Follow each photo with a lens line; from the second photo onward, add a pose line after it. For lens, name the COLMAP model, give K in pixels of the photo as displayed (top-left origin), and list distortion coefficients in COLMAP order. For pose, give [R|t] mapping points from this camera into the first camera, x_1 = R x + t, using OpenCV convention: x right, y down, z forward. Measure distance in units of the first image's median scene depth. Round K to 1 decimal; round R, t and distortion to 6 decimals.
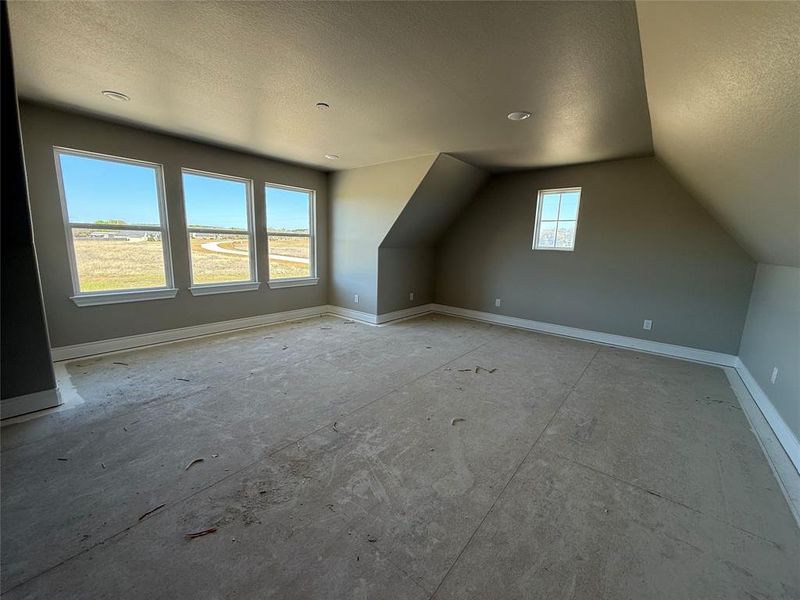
lens RADIAL K [[319.6, 0, 397.4], [0, 319.6, 298.3], [0, 0, 1]] dist [-0.000654, -0.000004]
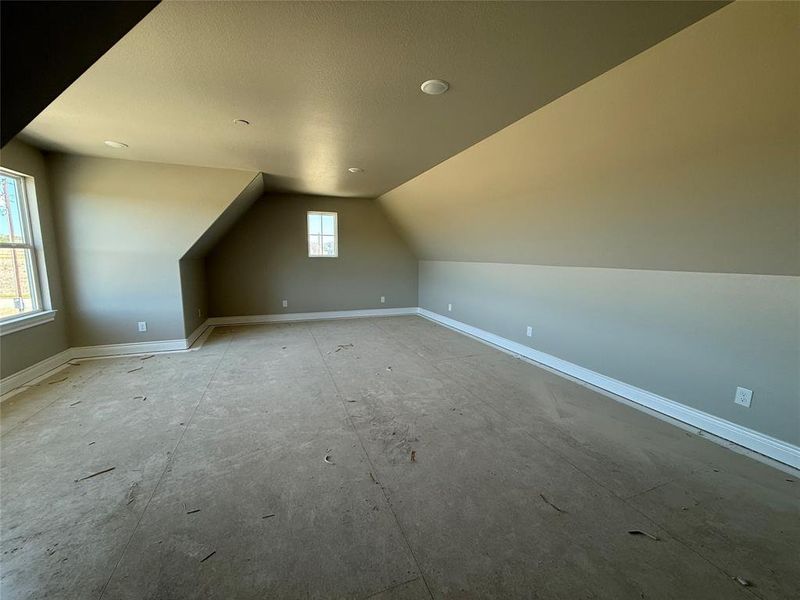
lens RADIAL K [[319.6, 0, 397.4], [0, 319.6, 298.3], [0, 0, 1]] dist [-0.000654, -0.000004]
pose [[0.494517, -0.142476, 0.857411, -0.708731], [0.157490, 0.984832, 0.072816, -0.038568], [-0.854781, 0.099025, 0.509455, 0.093480]]
